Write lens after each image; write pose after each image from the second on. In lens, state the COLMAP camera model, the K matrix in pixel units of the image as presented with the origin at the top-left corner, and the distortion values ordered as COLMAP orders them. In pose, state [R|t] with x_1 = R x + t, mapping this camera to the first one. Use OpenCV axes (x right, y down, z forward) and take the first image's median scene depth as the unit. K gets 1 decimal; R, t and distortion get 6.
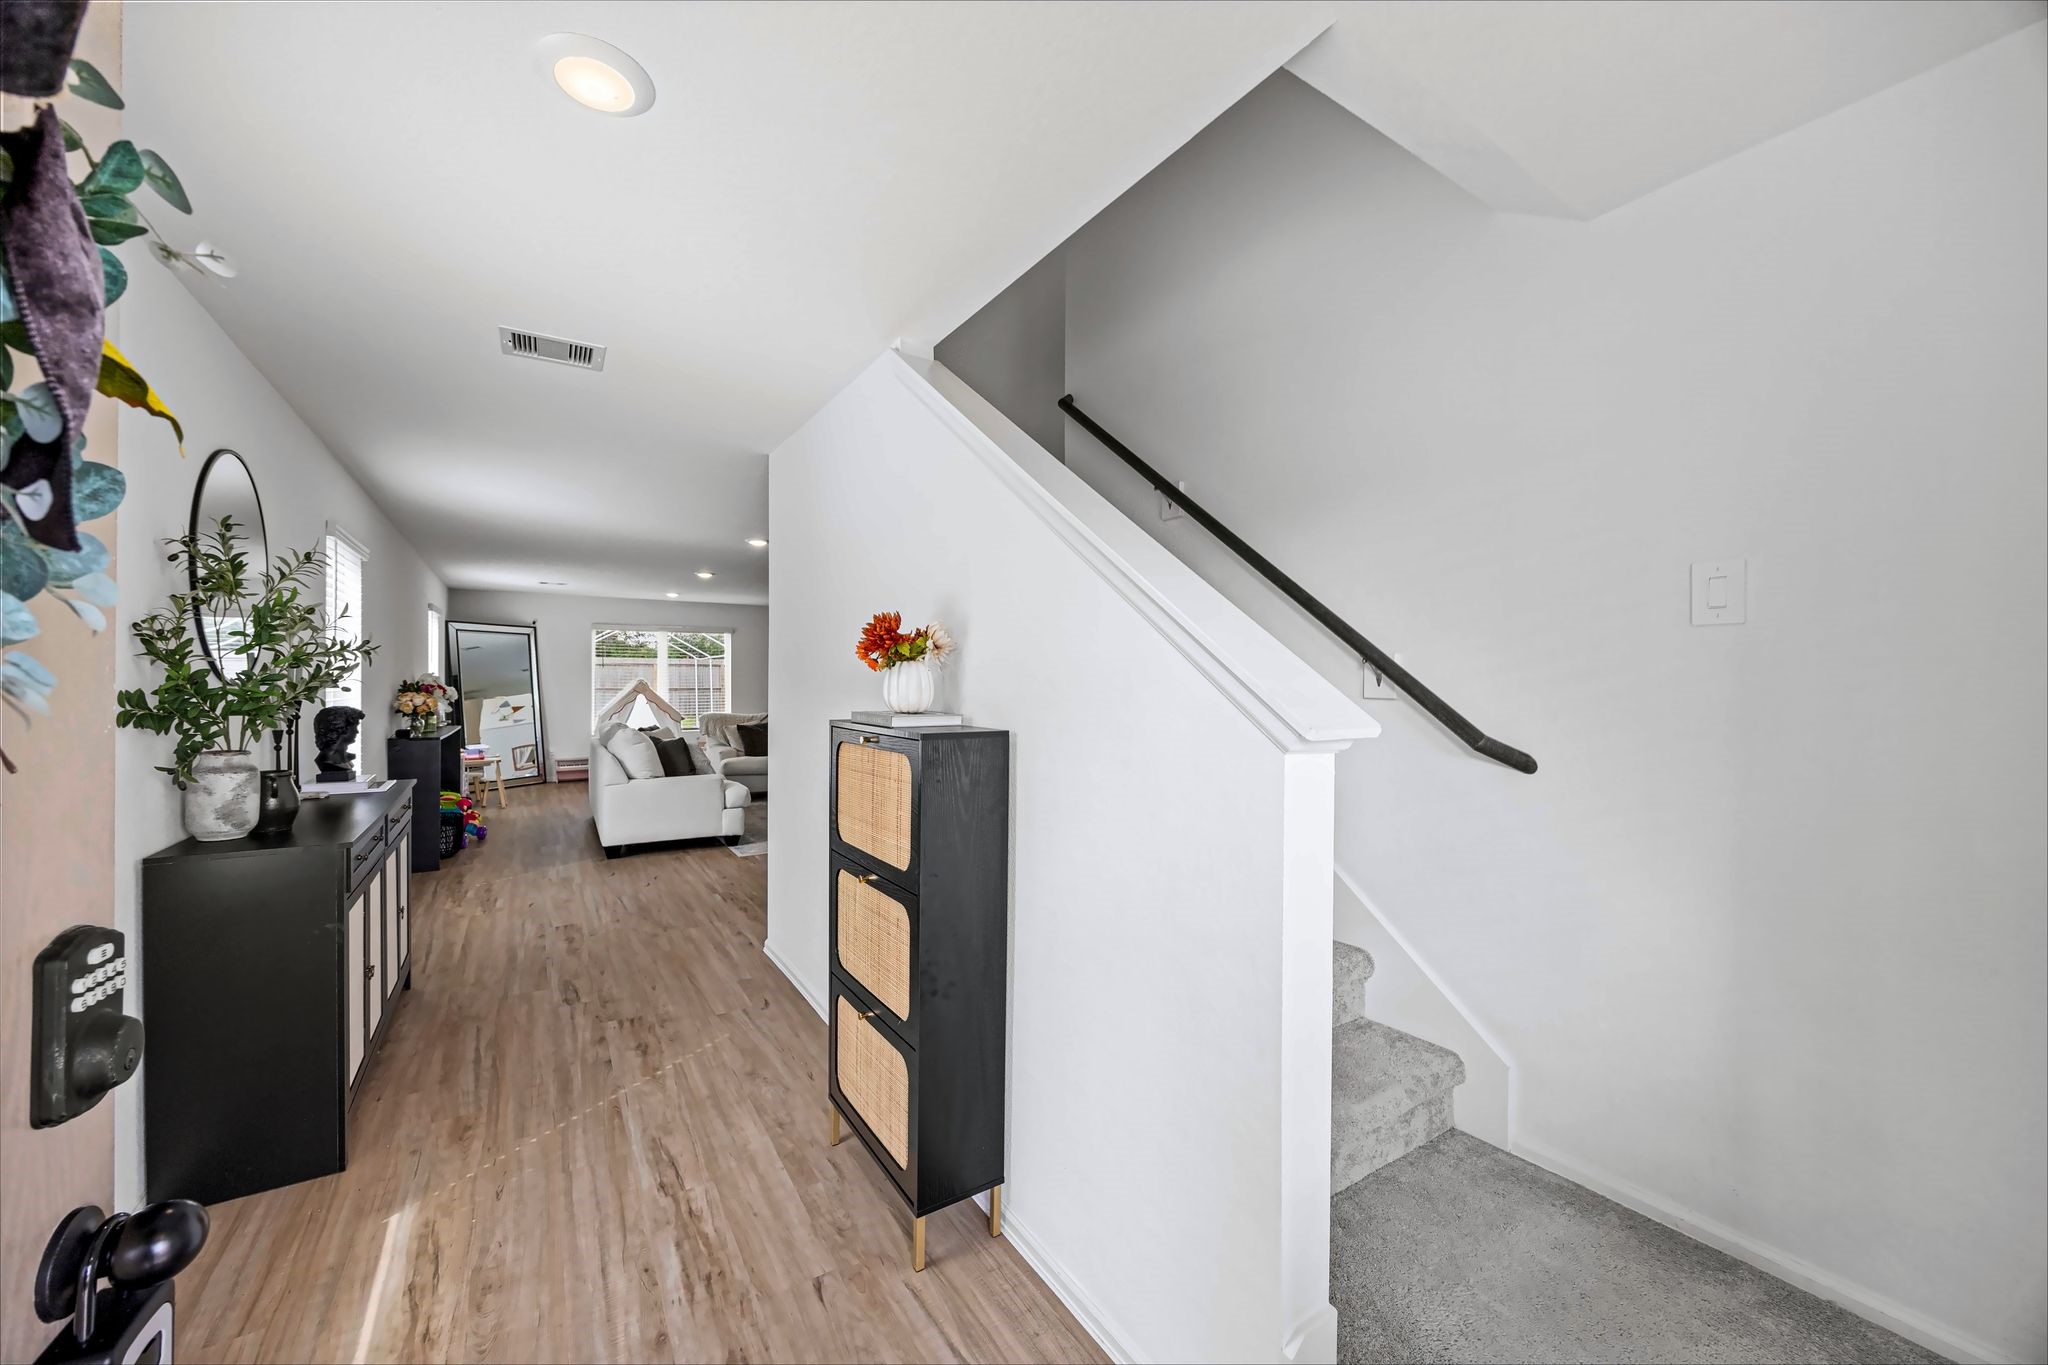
lens RADIAL K [[753.5, 0, 1002.5], [0, 753.5, 684.1], [0, 0, 1]] dist [0.000047, 0.000018]
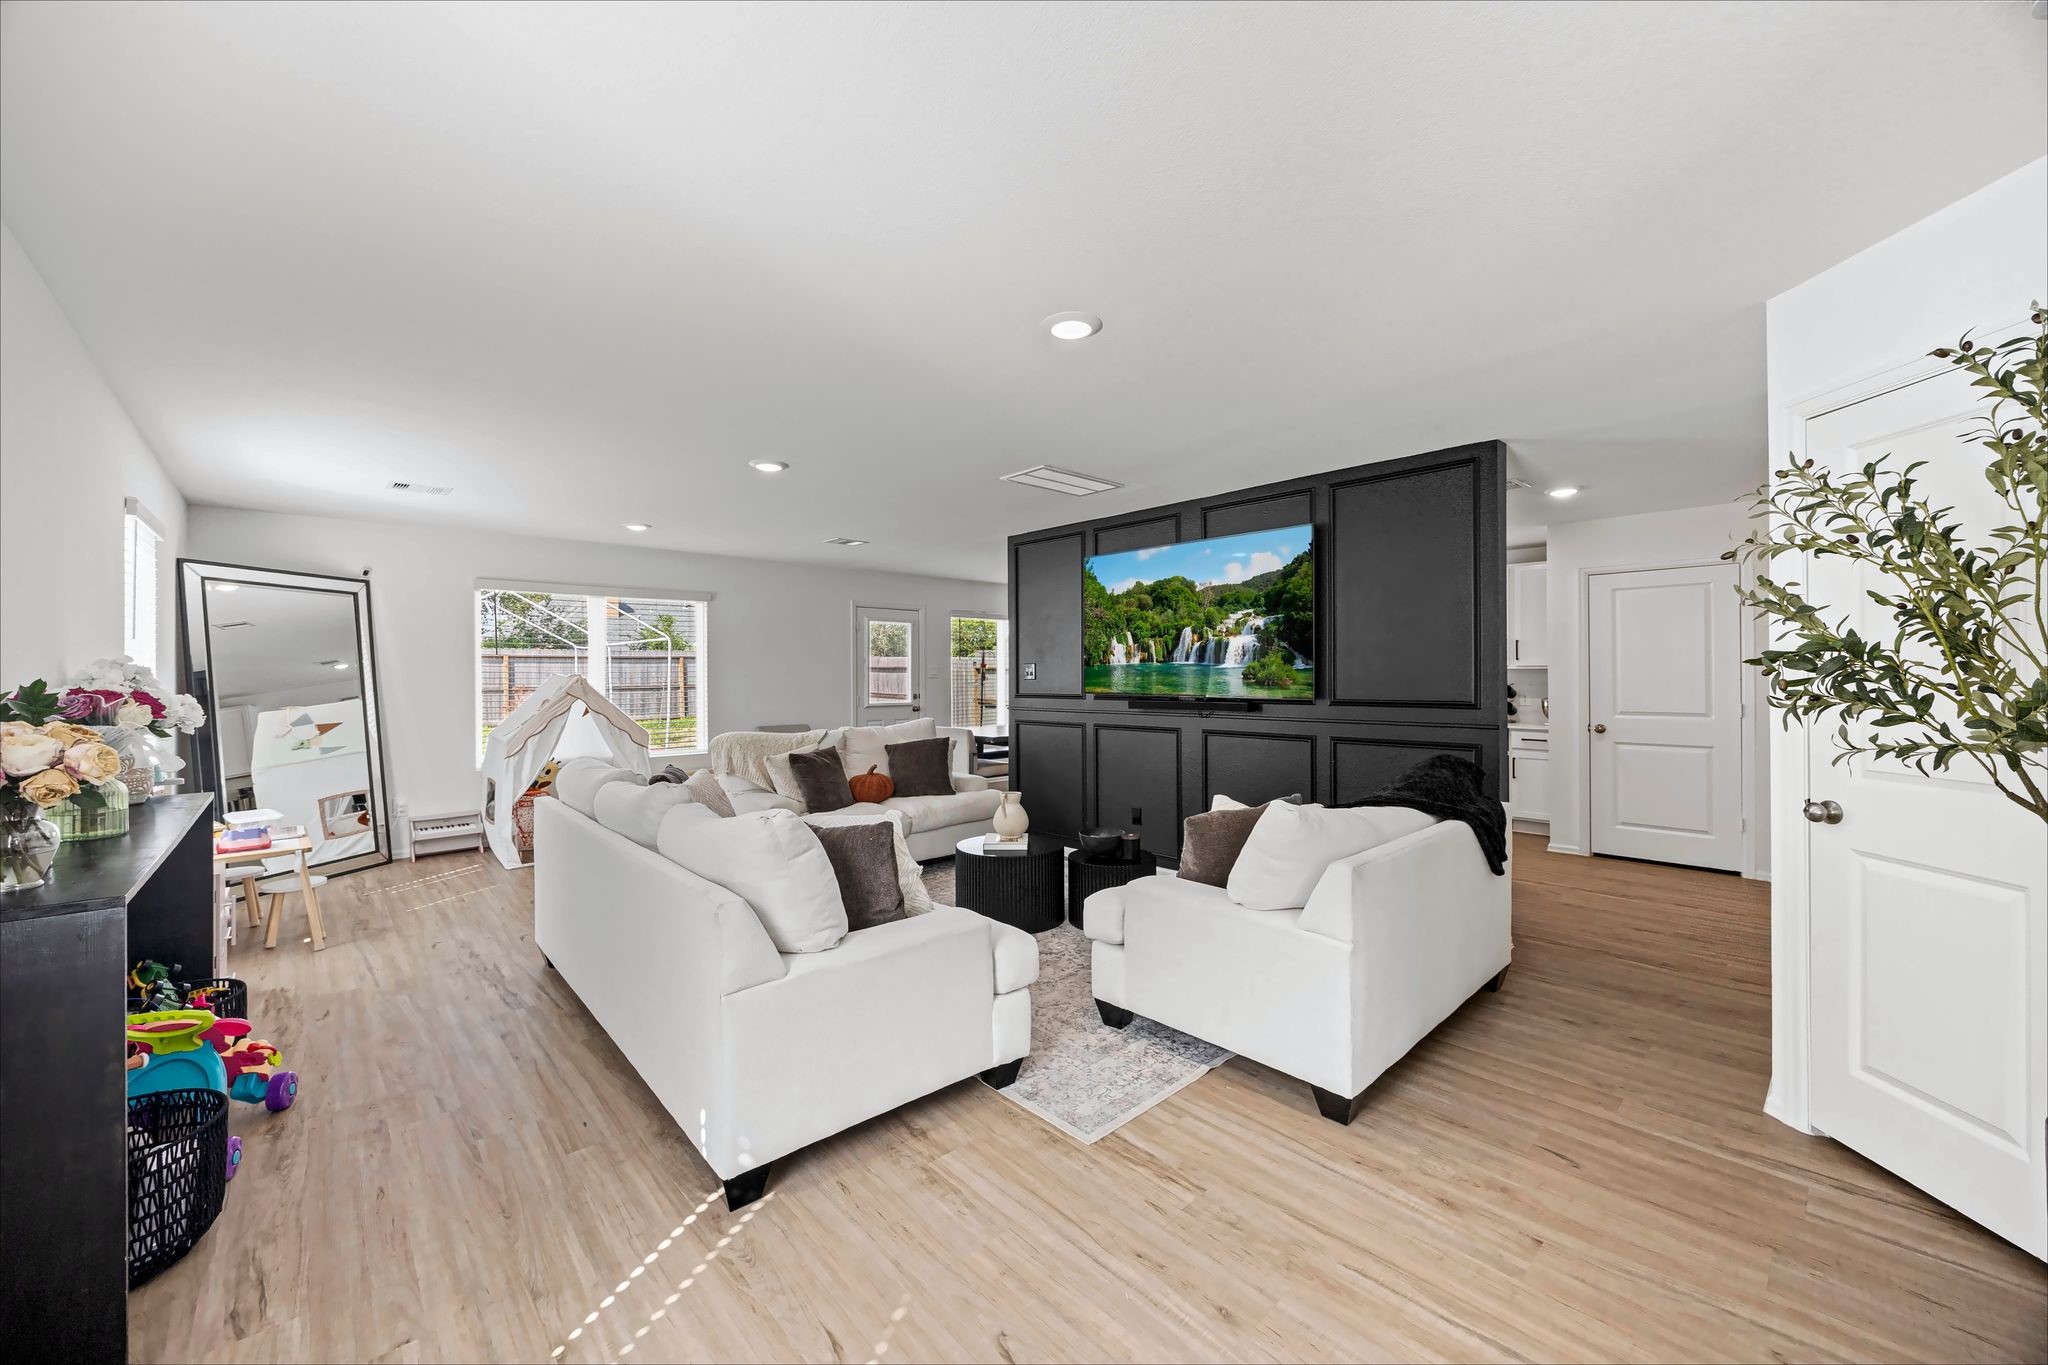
lens RADIAL K [[776.7, 0, 1017.6], [0, 776.7, 674.5], [0, 0, 1]] dist [-0.000039, -0.000147]
pose [[0.983237, -0.004257, 0.182281, -0.741862], [0.005203, 0.999975, -0.004710, -0.005152], [-0.182256, 0.005580, 0.983235, 1.023095]]
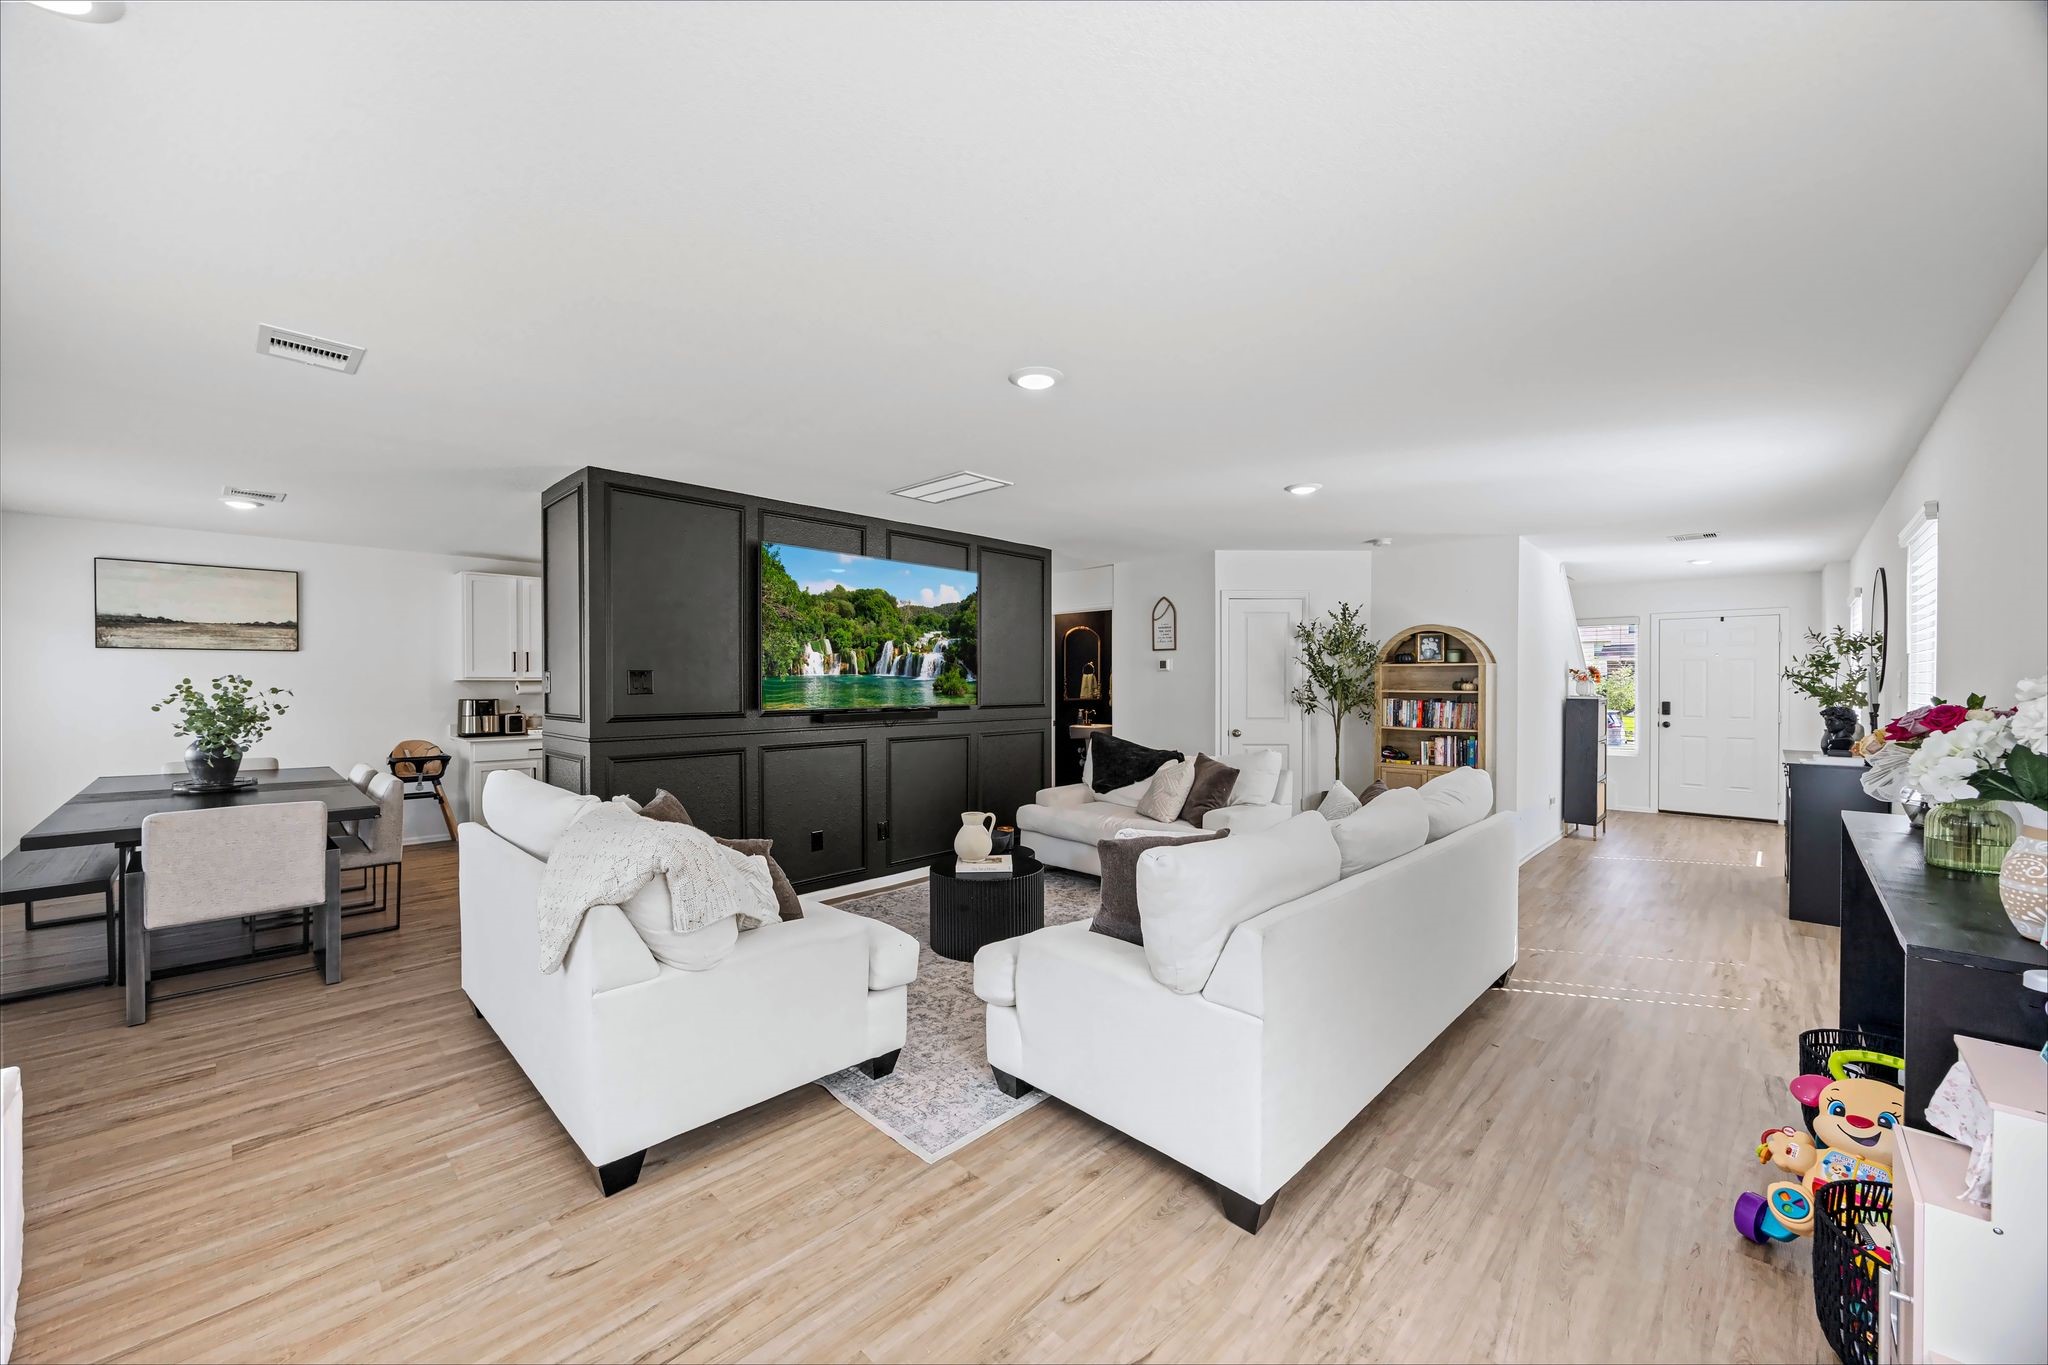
lens RADIAL K [[782.9, 0, 1031.3], [0, 782.9, 699.5], [0, 0, 1]] dist [0.016160, -0.000090]
pose [[-0.251655, -0.023393, 0.967534, -1.695245], [0.001665, 0.999696, 0.024603, -0.021785], [-0.967815, 0.007802, -0.251540, 2.496758]]
